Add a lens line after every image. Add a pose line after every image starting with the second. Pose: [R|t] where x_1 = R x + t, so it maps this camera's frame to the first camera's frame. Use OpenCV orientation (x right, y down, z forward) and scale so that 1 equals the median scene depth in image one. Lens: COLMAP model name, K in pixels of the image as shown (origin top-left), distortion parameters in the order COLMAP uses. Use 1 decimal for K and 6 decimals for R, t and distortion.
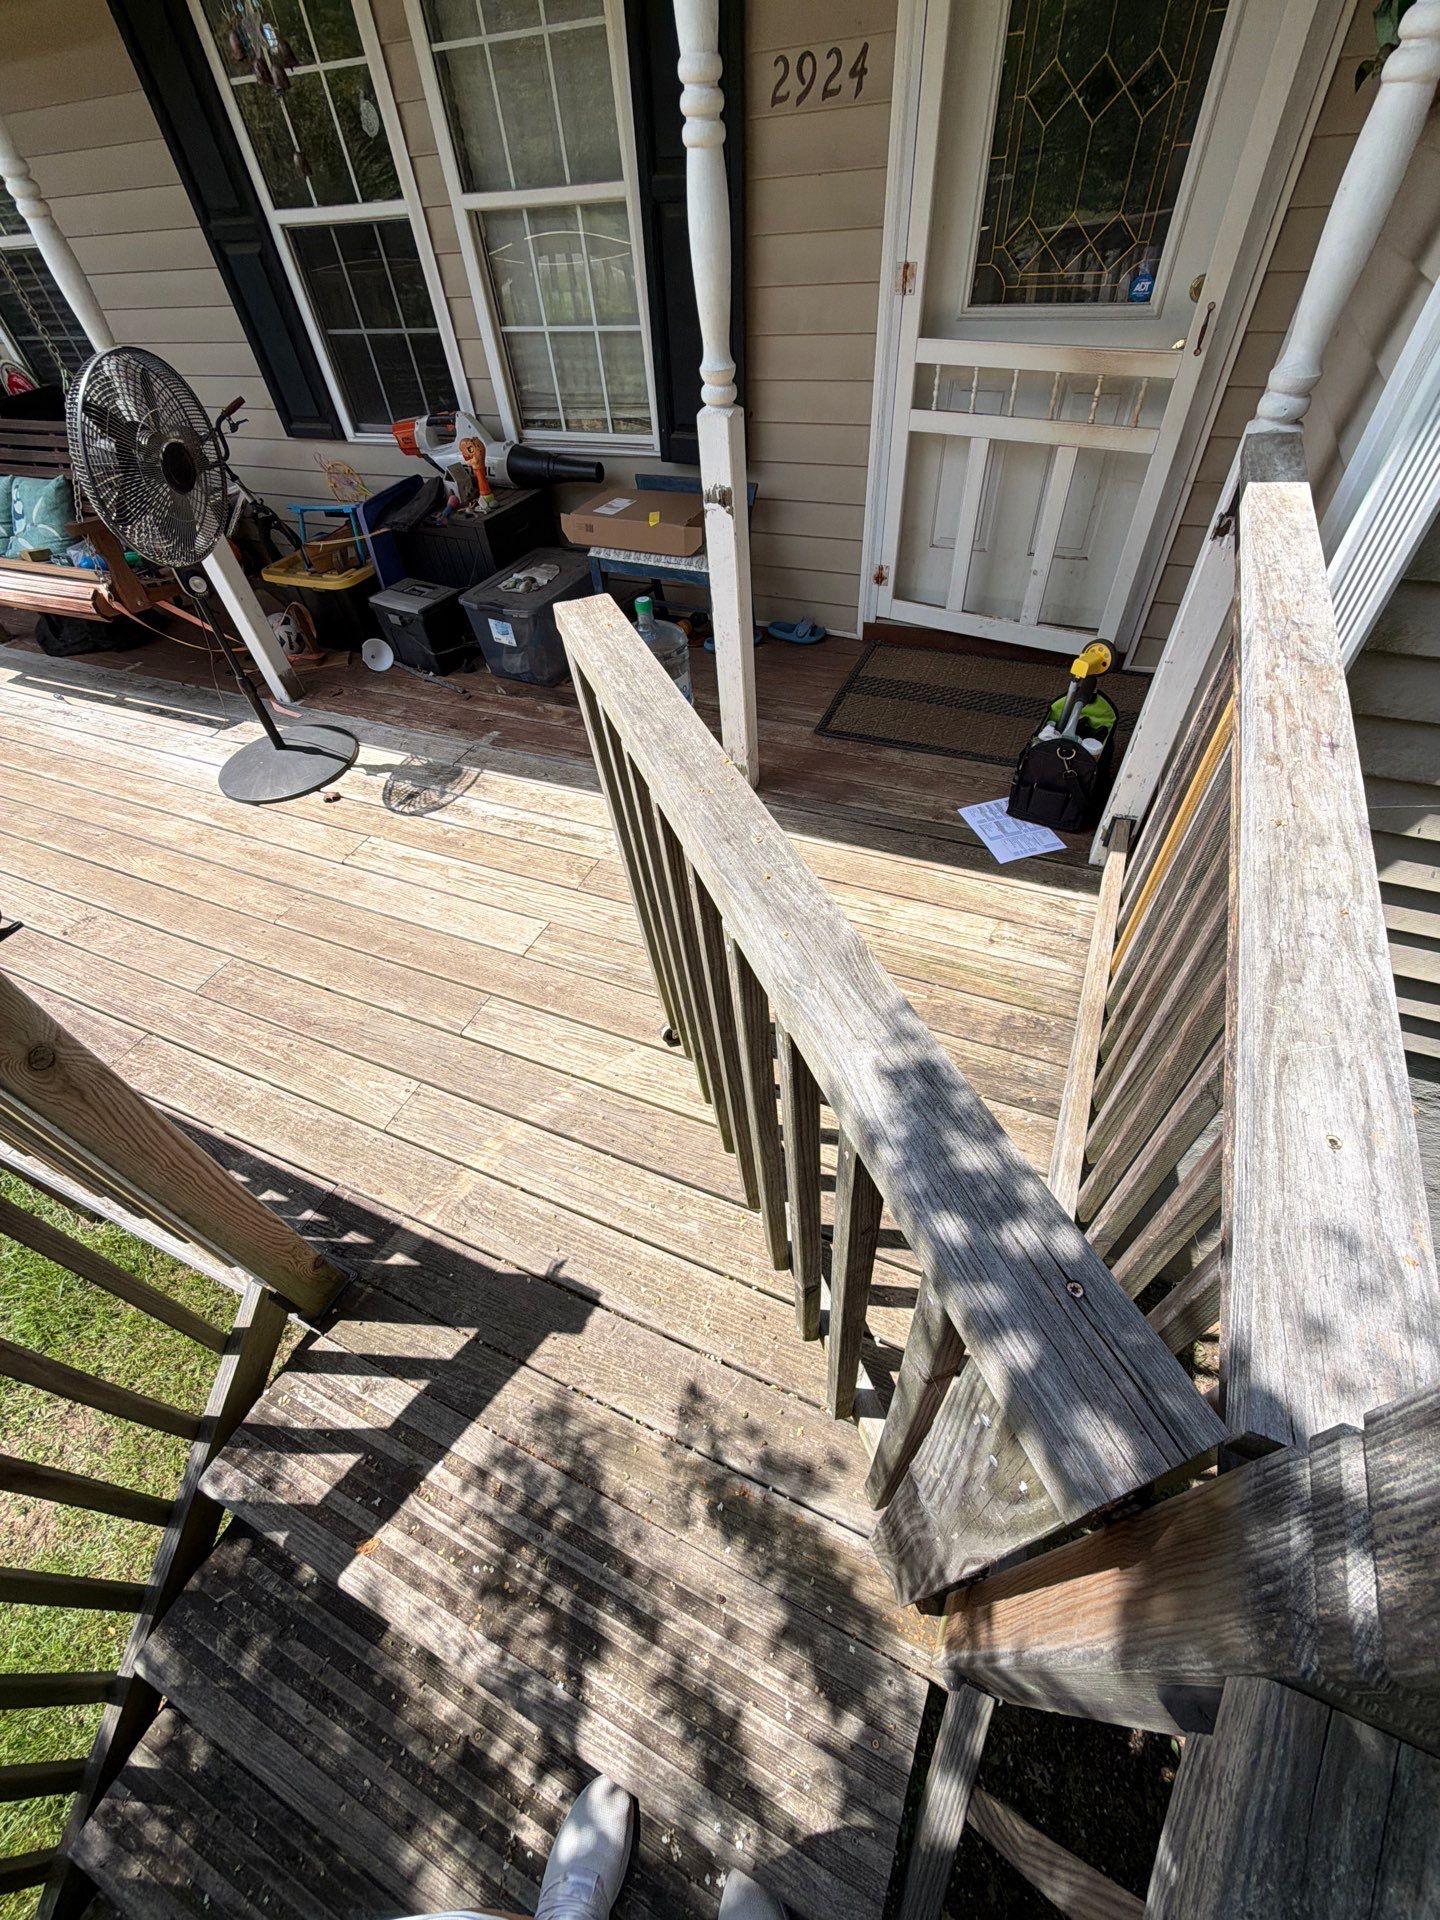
lens RADIAL K [[762.8, 0, 723.2], [0, 762.8, 958.1], [0, 0, 1]] dist [-0.001508, -0.000010]
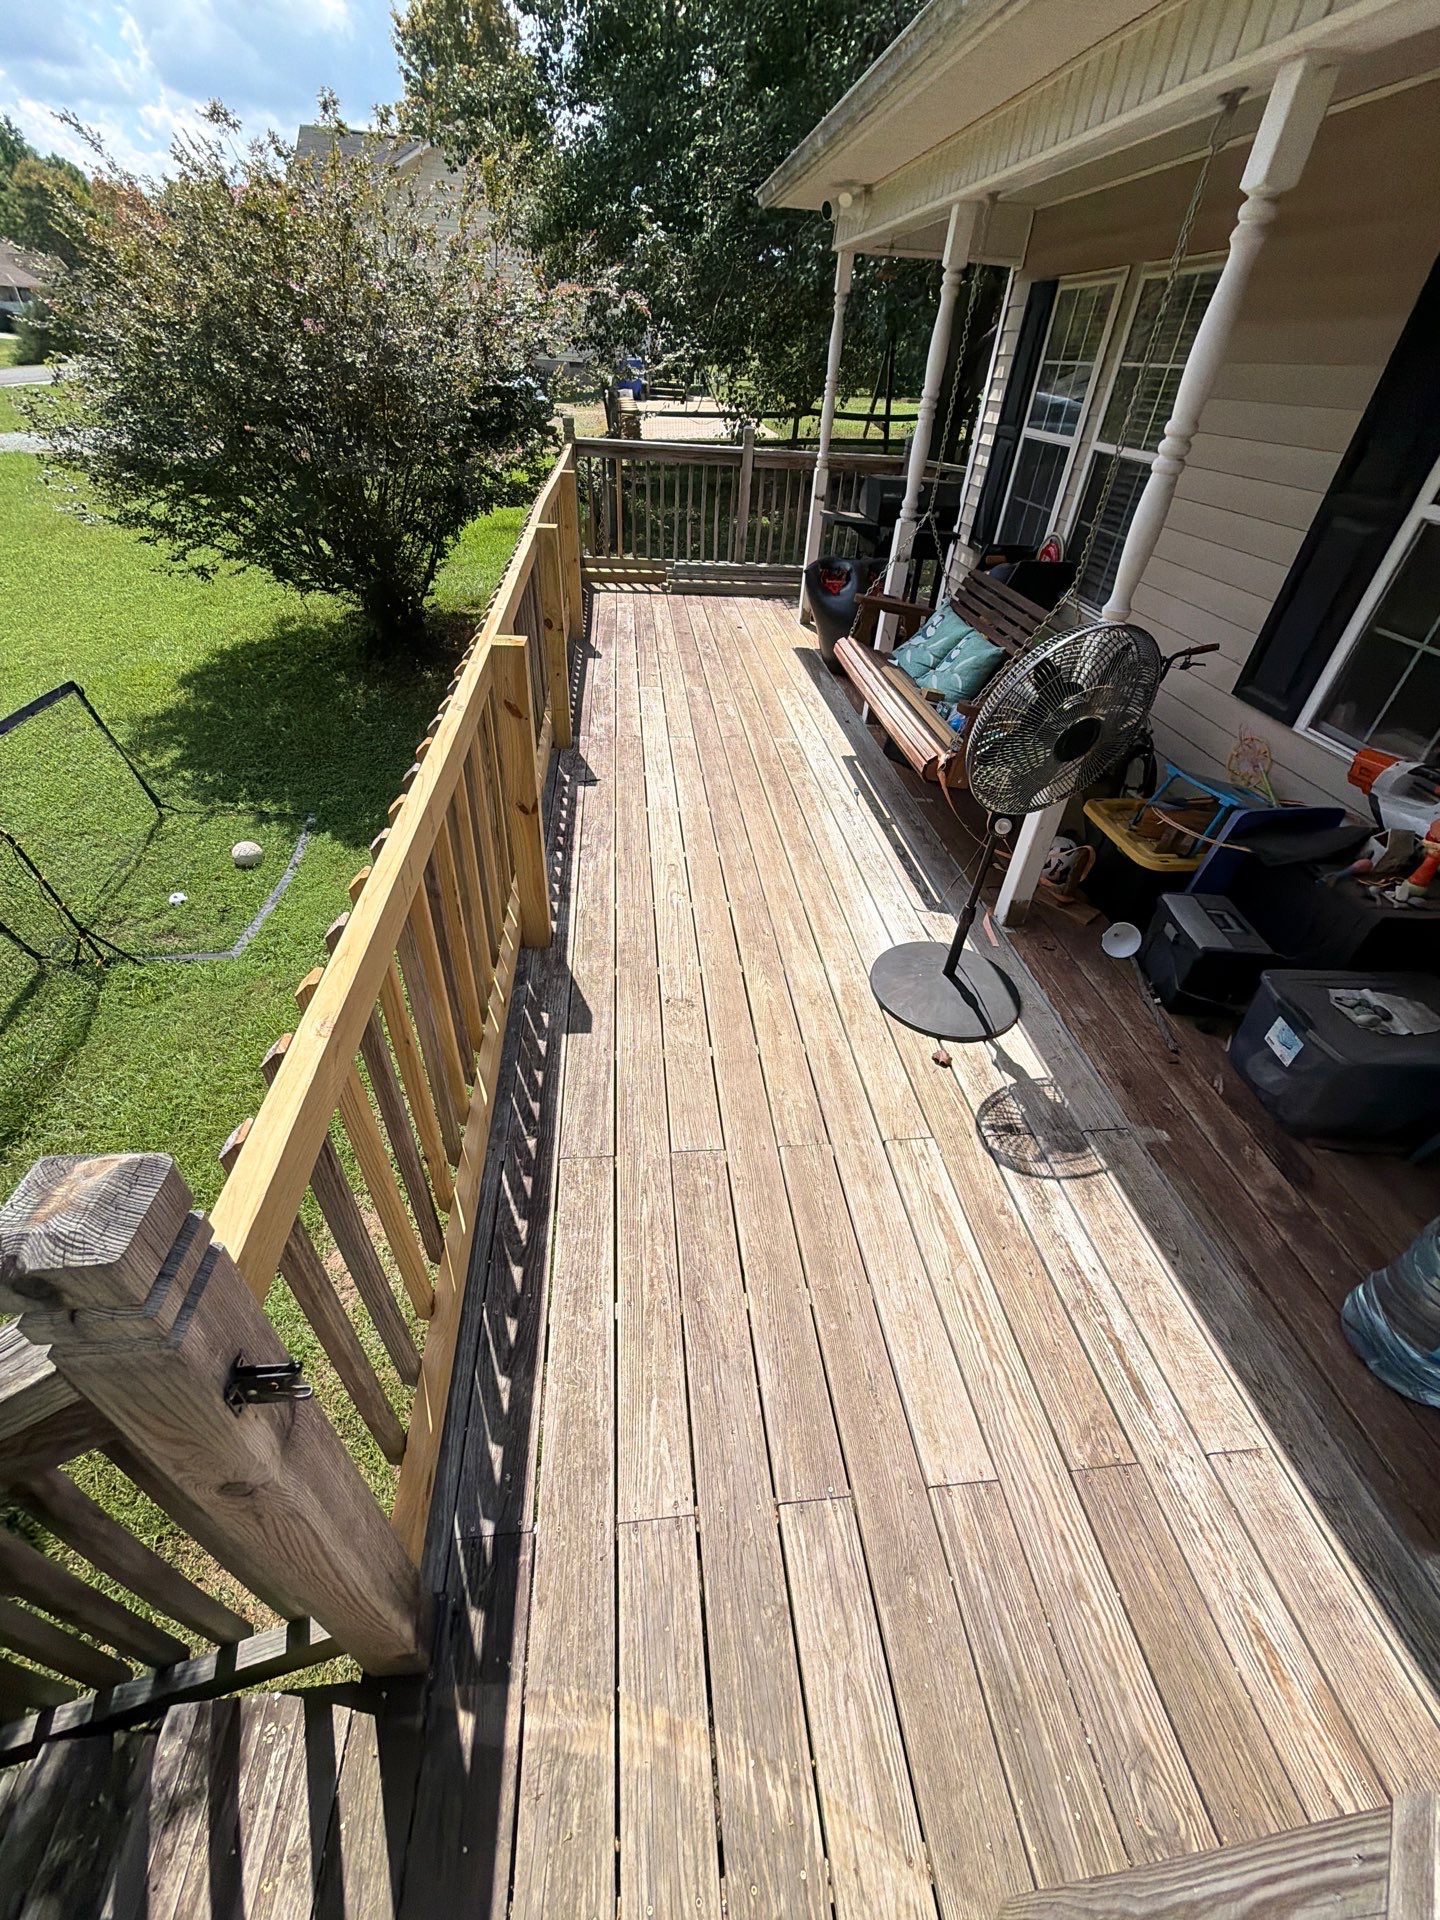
lens RADIAL K [[762.8, 0, 718.2], [0, 762.8, 962.1], [0, 0, 1]] dist [-0.001508, -0.000010]
pose [[0.494143, 0.614517, -0.614972, -0.167556], [-0.700567, 0.700332, 0.136893, -0.218237], [0.514809, 0.363185, 0.776575, 0.152882]]
